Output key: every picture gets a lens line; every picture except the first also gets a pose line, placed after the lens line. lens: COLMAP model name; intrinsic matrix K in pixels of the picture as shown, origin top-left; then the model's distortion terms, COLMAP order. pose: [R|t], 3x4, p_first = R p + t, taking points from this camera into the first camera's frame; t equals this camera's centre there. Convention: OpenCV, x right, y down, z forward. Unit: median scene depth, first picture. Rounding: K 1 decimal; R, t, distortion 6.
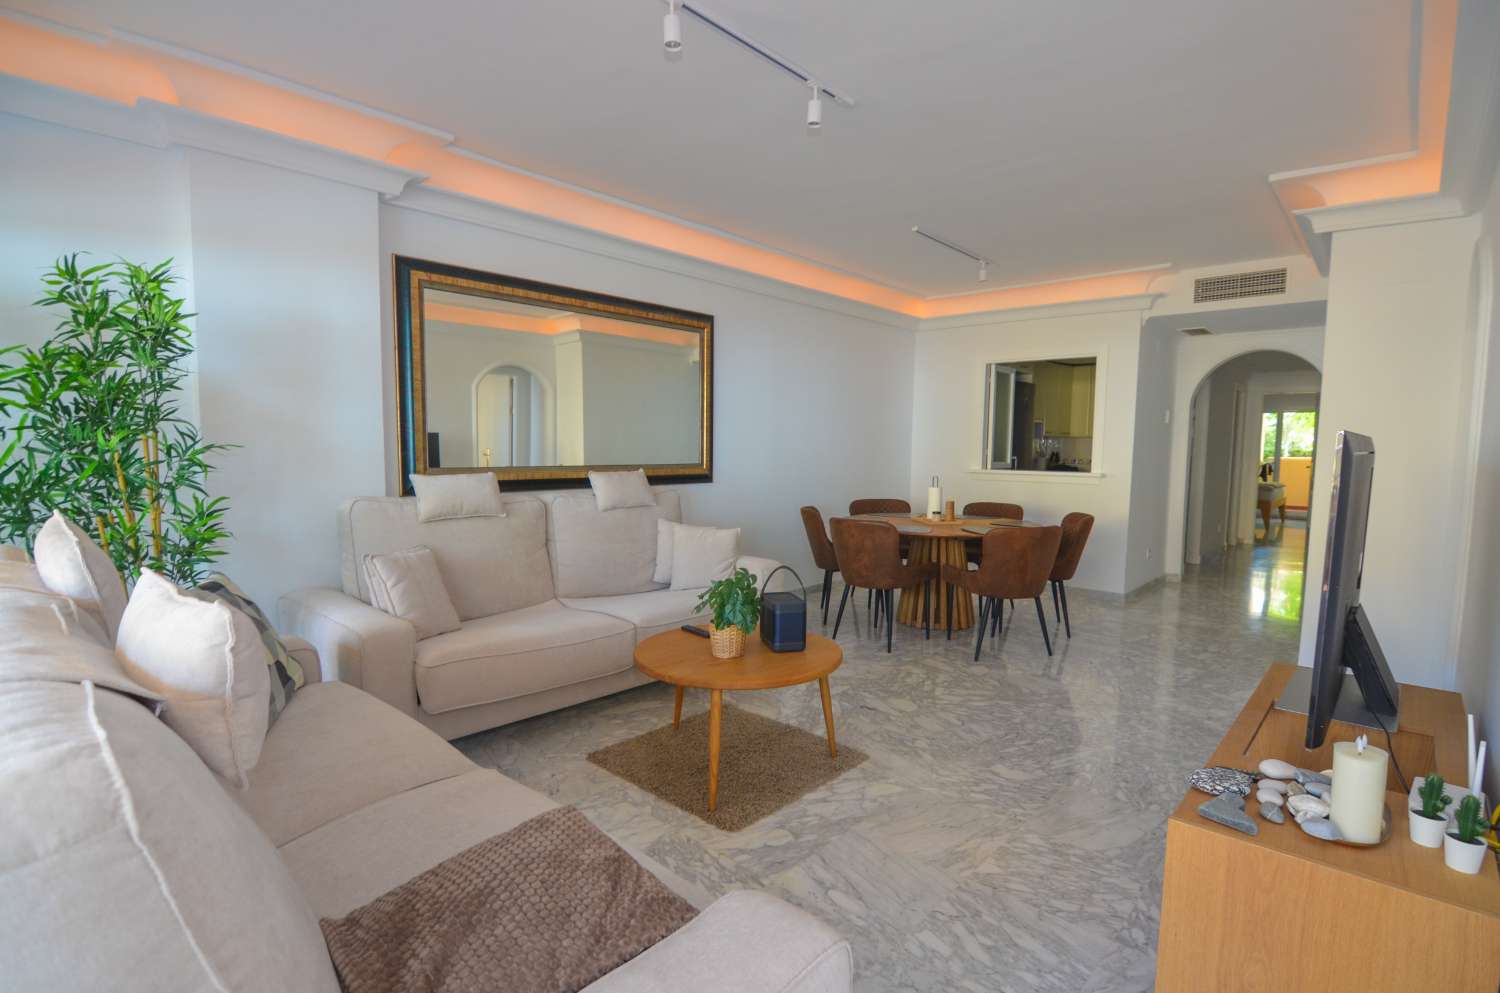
lens RADIAL K [[724.6, 0, 755.1], [0, 724.6, 508.3], [0, 0, 1]] dist [-0.009684, -0.008066]
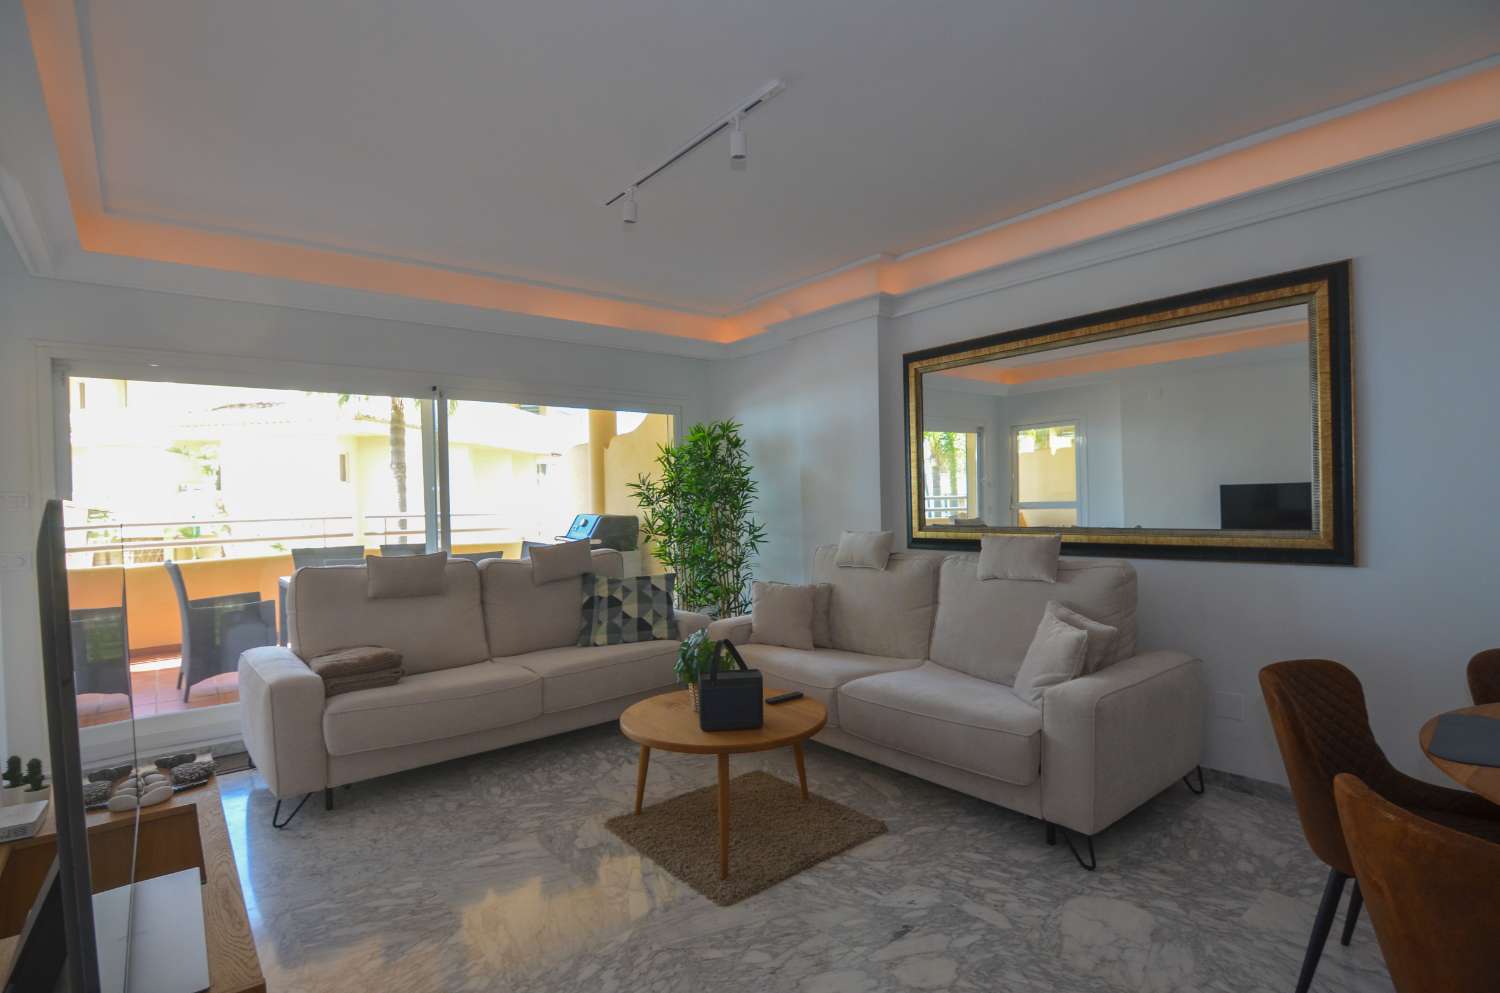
lens RADIAL K [[724.6, 0, 753.4], [0, 724.6, 508.6], [0, 0, 1]] dist [-0.009684, -0.008066]
pose [[-0.139688, 0.004463, -0.990186, 0.822249], [-0.063344, 0.997901, 0.013434, -0.089481], [0.988167, 0.064599, -0.139112, 0.985202]]
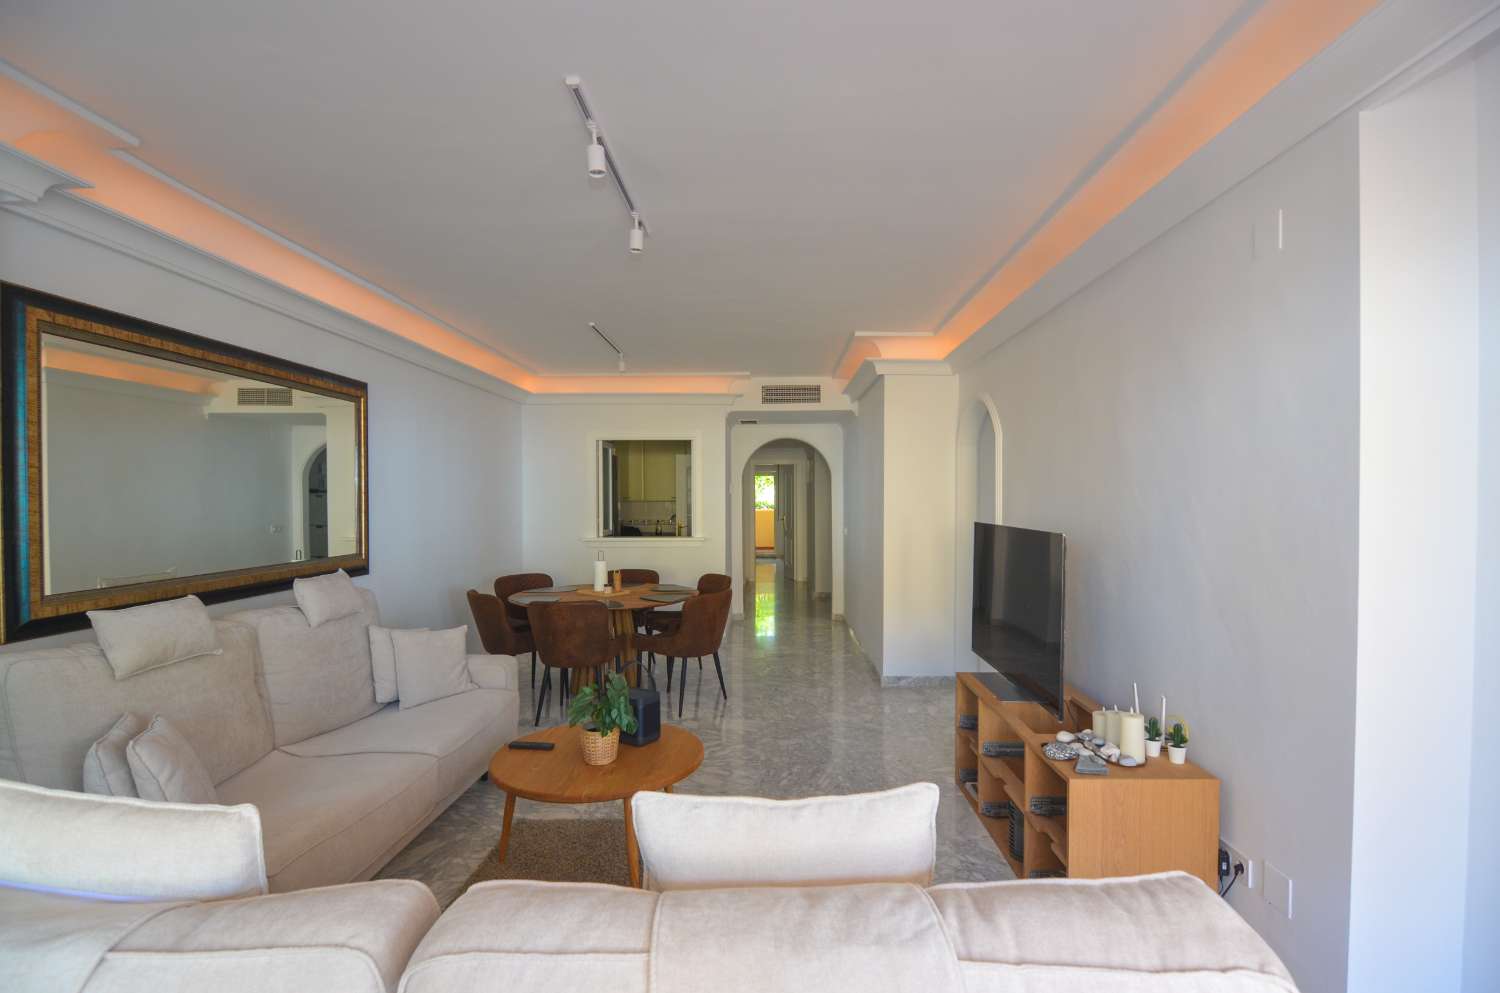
lens RADIAL K [[724.6, 0, 758.5], [0, 724.6, 508.1], [0, 0, 1]] dist [-0.009684, -0.008066]
pose [[0.751797, -0.023184, 0.658987, -0.428514], [0.069198, 0.996637, -0.043881, -0.068726], [-0.655754, 0.078590, 0.750873, 0.072677]]
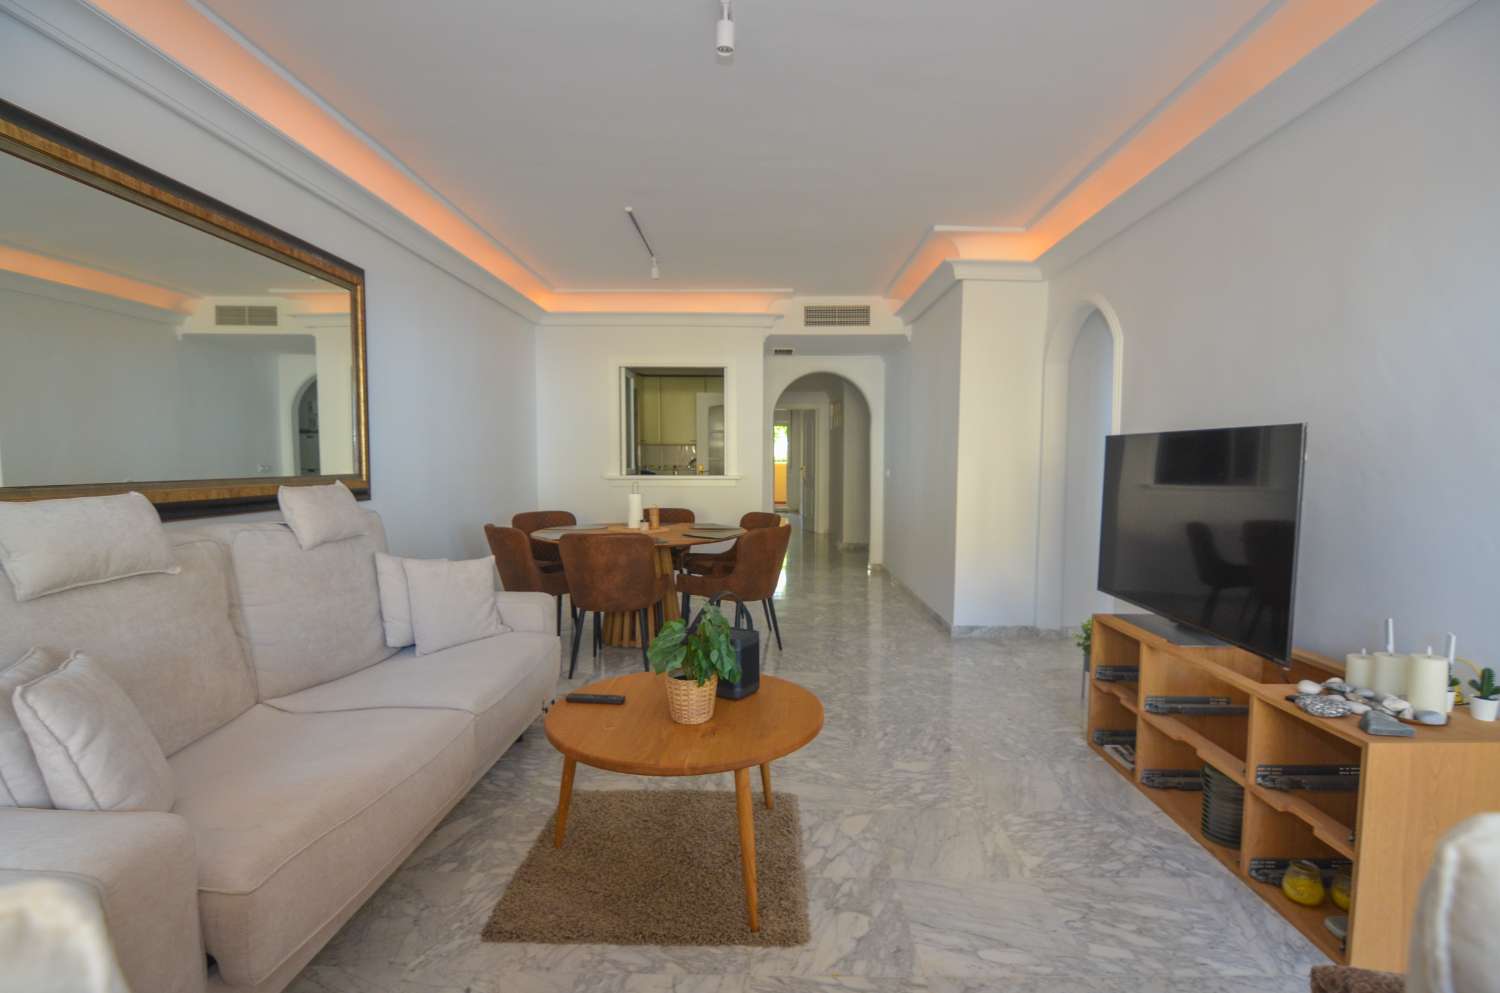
lens RADIAL K [[724.6, 0, 757.9], [0, 724.6, 508.8], [0, 0, 1]] dist [-0.009684, -0.008066]
pose [[0.746624, -0.054150, 0.663038, -0.389265], [0.063764, 0.997918, 0.009698, -0.013811], [-0.662183, 0.035037, 0.748523, 0.318204]]
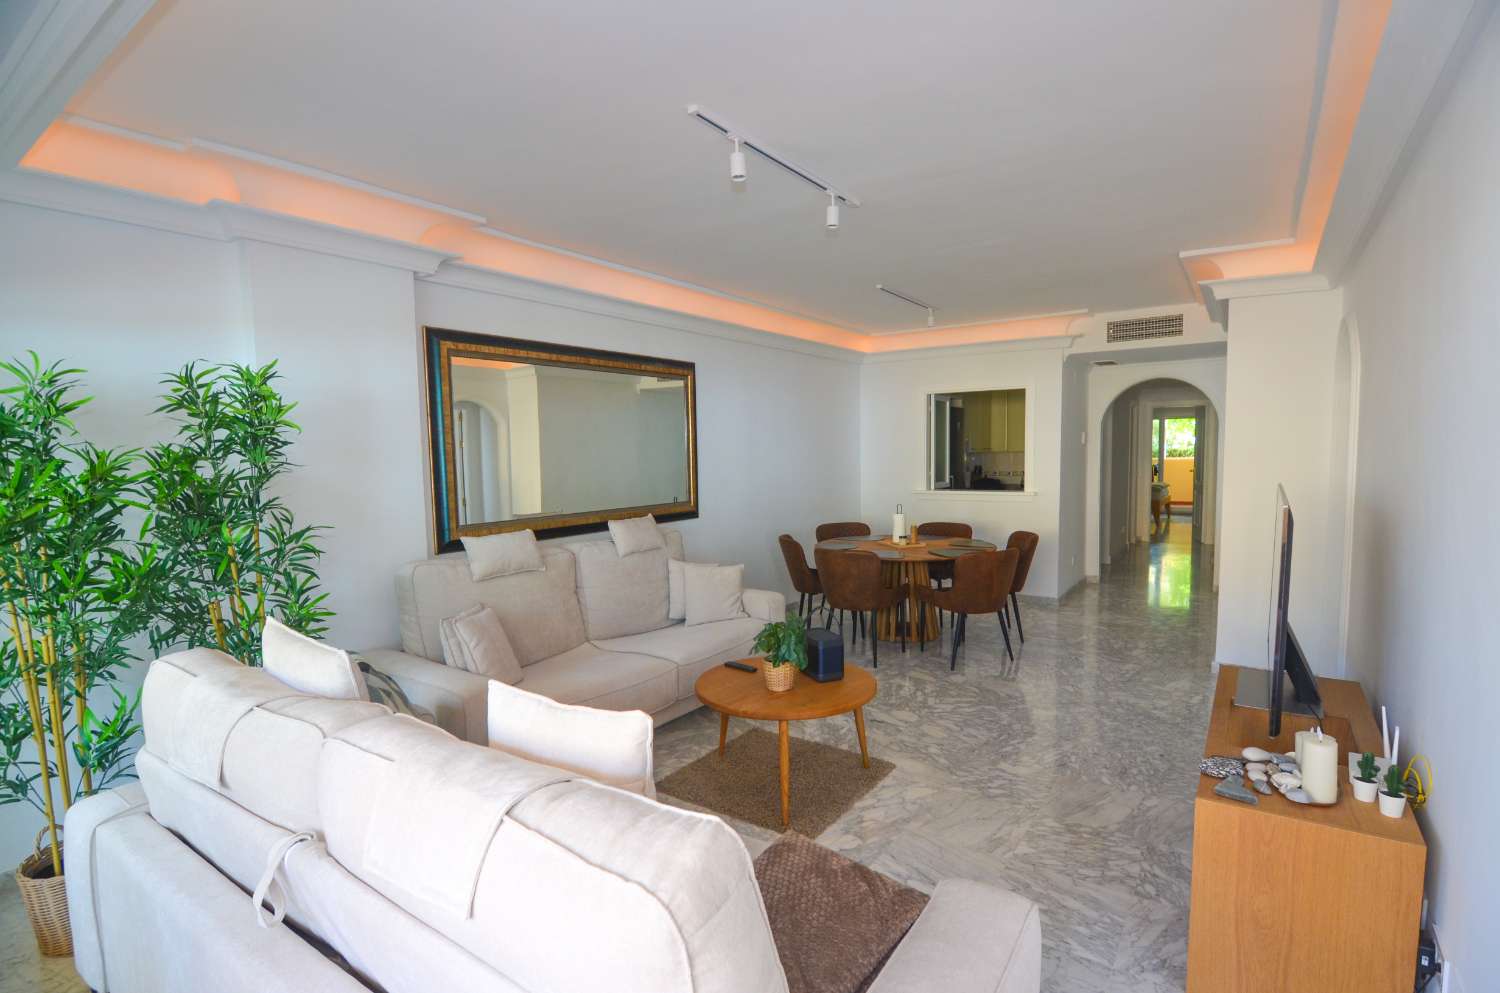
lens RADIAL K [[724.6, 0, 755.5], [0, 724.6, 507.6], [0, 0, 1]] dist [-0.009684, -0.008066]
pose [[0.990897, -0.039841, 0.128589, -0.175414], [0.040846, 0.999152, -0.005185, -0.065017], [-0.128273, 0.010390, 0.991684, -0.113706]]
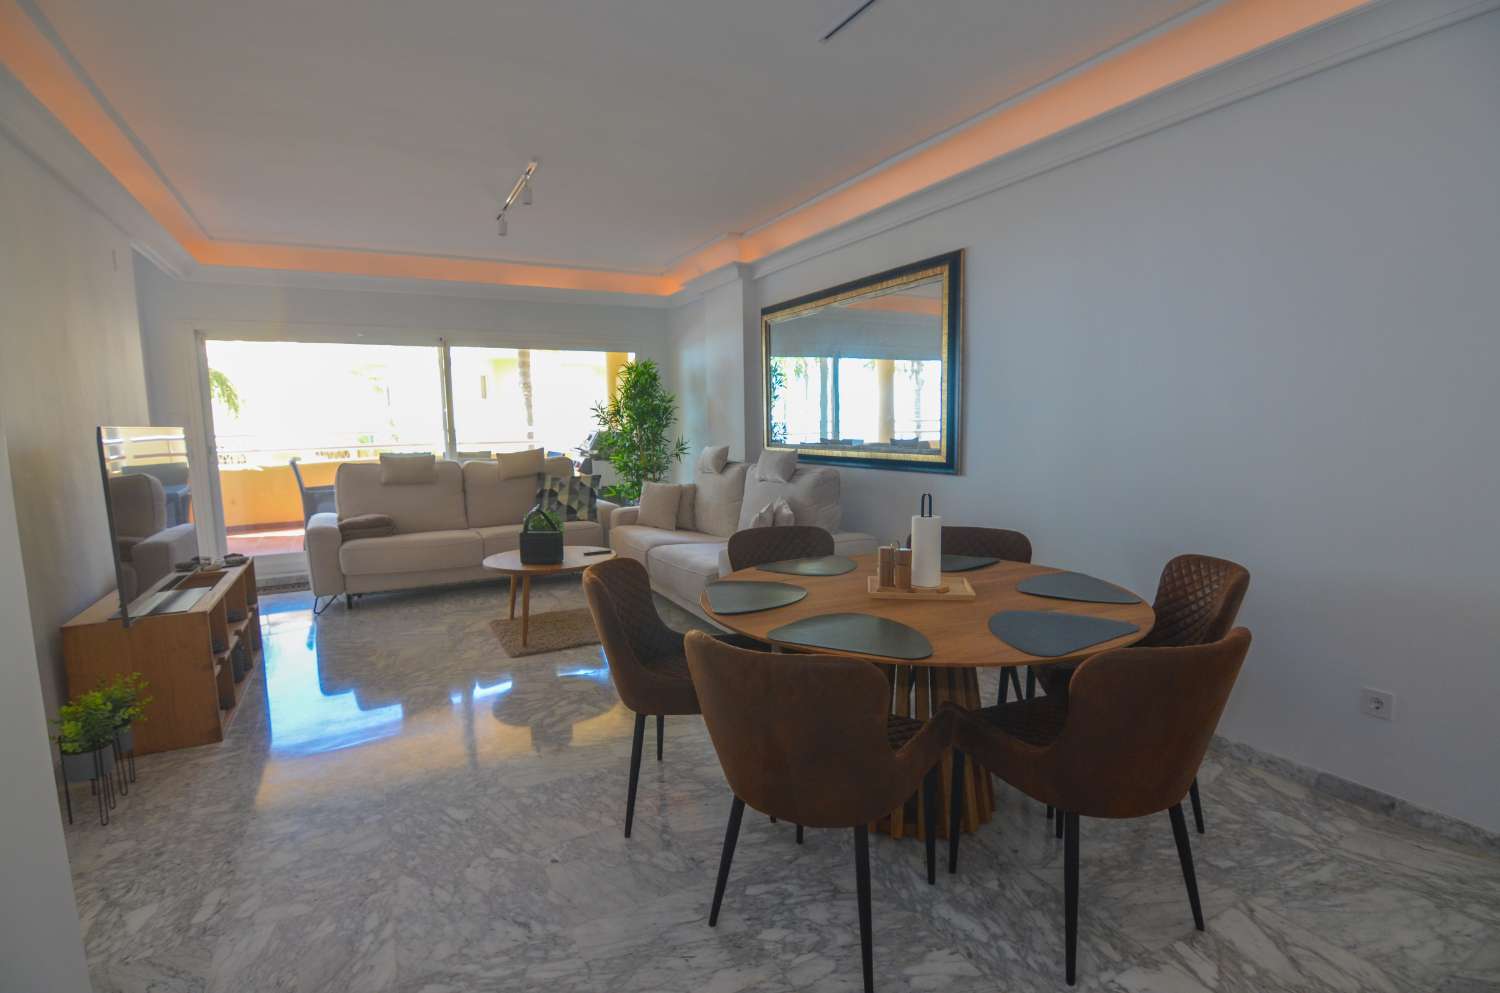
lens RADIAL K [[724.6, 0, 757.3], [0, 724.6, 507.0], [0, 0, 1]] dist [-0.009684, -0.008066]
pose [[-0.330802, 0.106789, -0.937638, 1.117096], [-0.070525, 0.988001, 0.137406, -0.142505], [0.941061, 0.111582, -0.319302, 1.635040]]
